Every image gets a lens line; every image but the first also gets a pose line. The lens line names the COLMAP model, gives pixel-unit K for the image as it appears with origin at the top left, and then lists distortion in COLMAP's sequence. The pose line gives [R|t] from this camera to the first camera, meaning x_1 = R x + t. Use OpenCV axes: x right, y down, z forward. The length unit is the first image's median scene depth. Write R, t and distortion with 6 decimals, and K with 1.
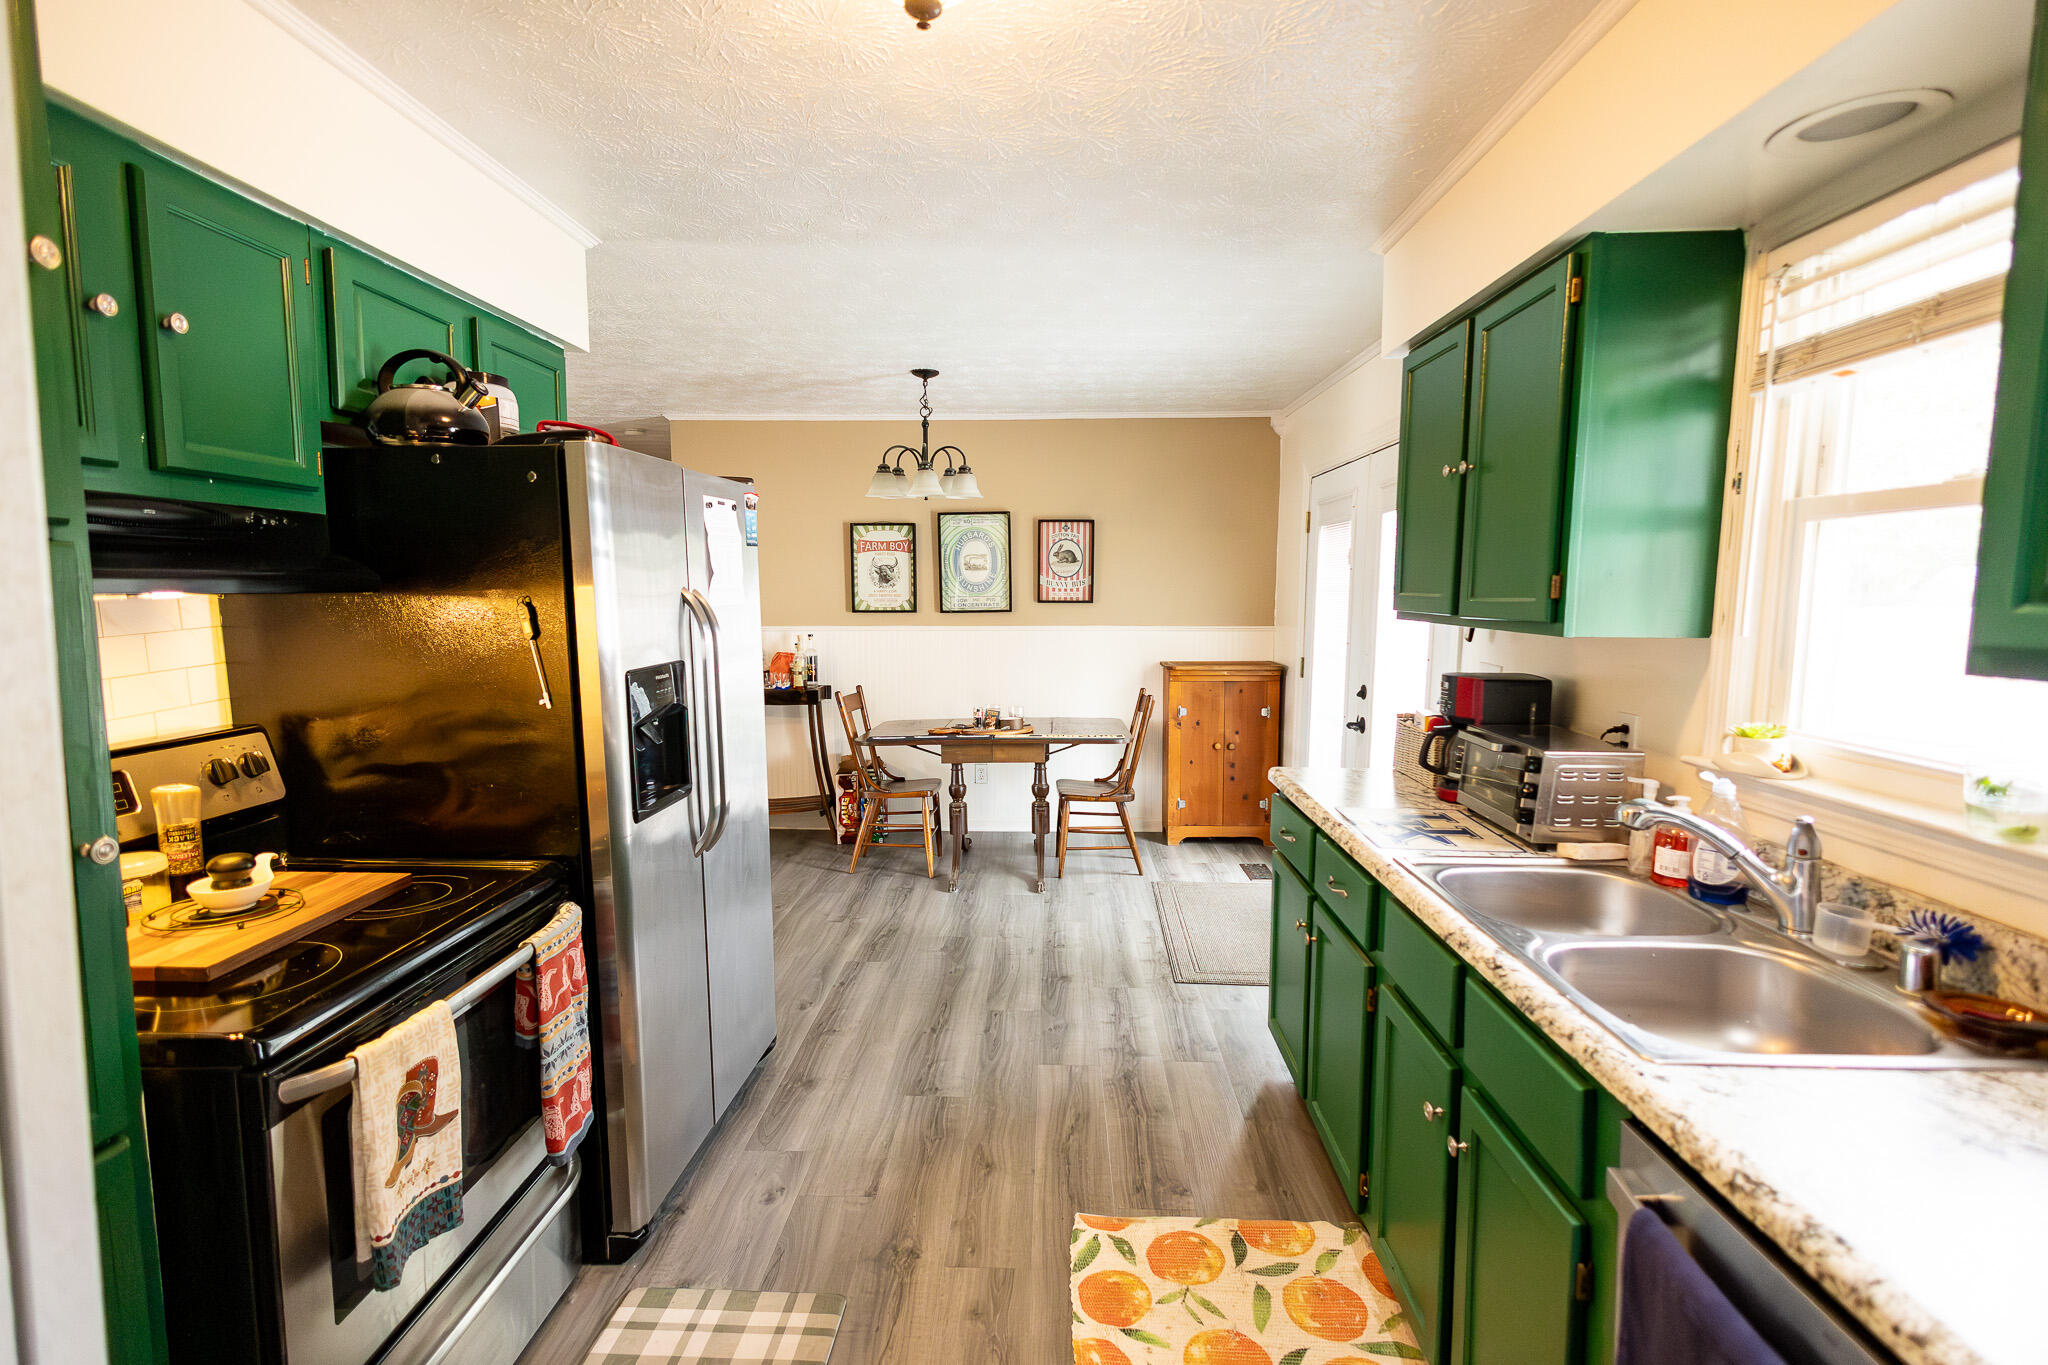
lens RADIAL K [[931.2, 0, 1017.9], [0, 931.2, 683.2], [0, 0, 1]] dist [0.013802, -0.000259]
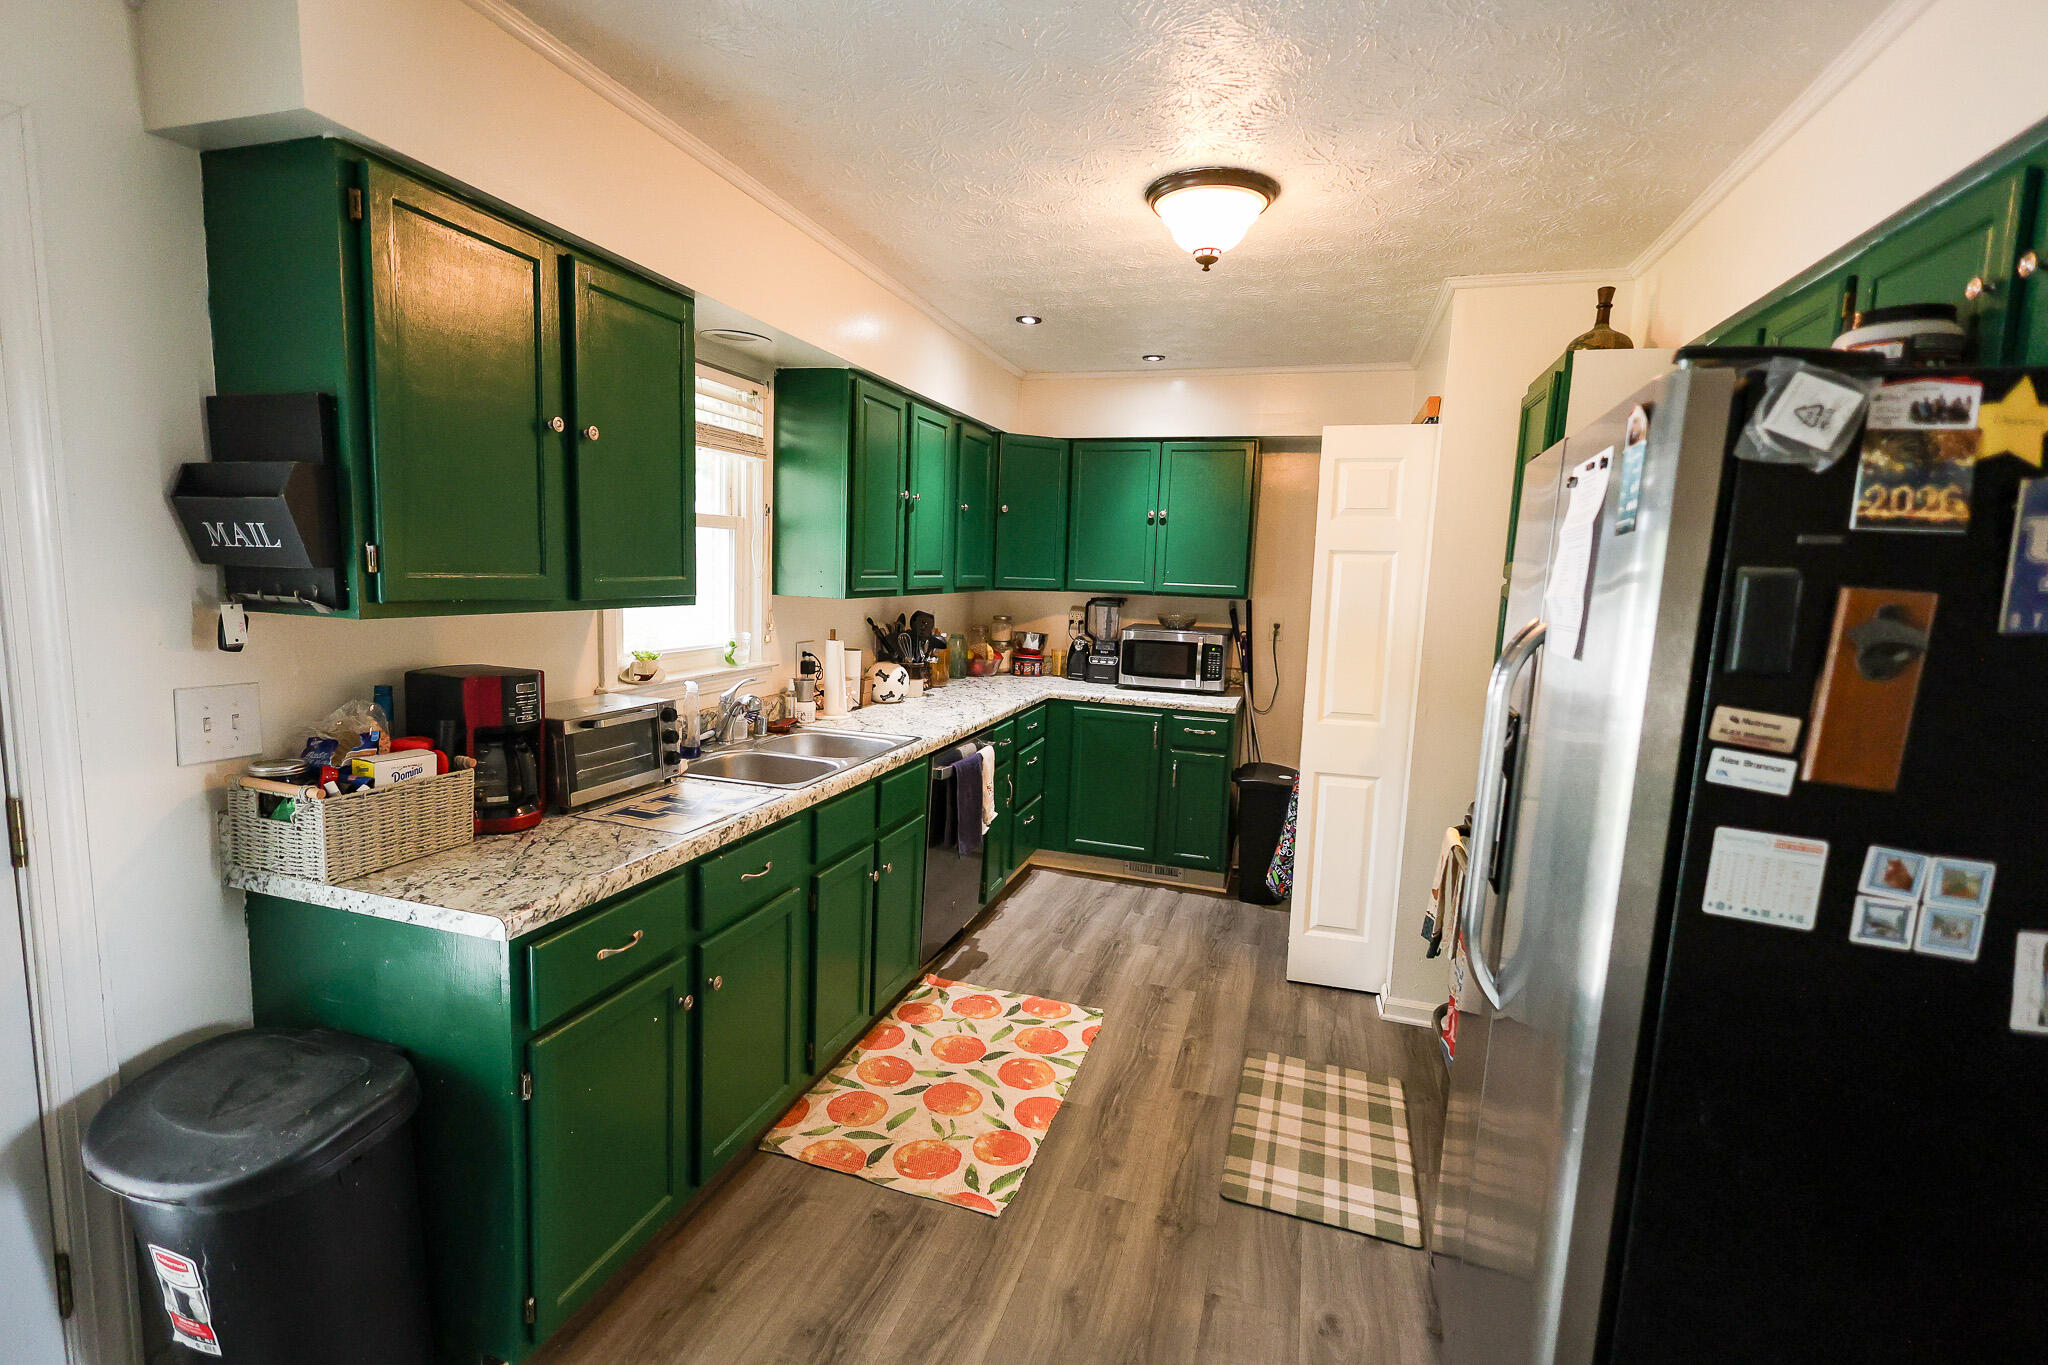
lens RADIAL K [[931.2, 0, 1017.9], [0, 931.2, 683.2], [0, 0, 1]] dist [0.013802, -0.000259]
pose [[-0.962678, -0.079755, 0.258632, -0.182423], [-0.021919, 0.975432, 0.219208, -0.216571], [-0.269761, 0.205357, -0.940775, 1.950830]]
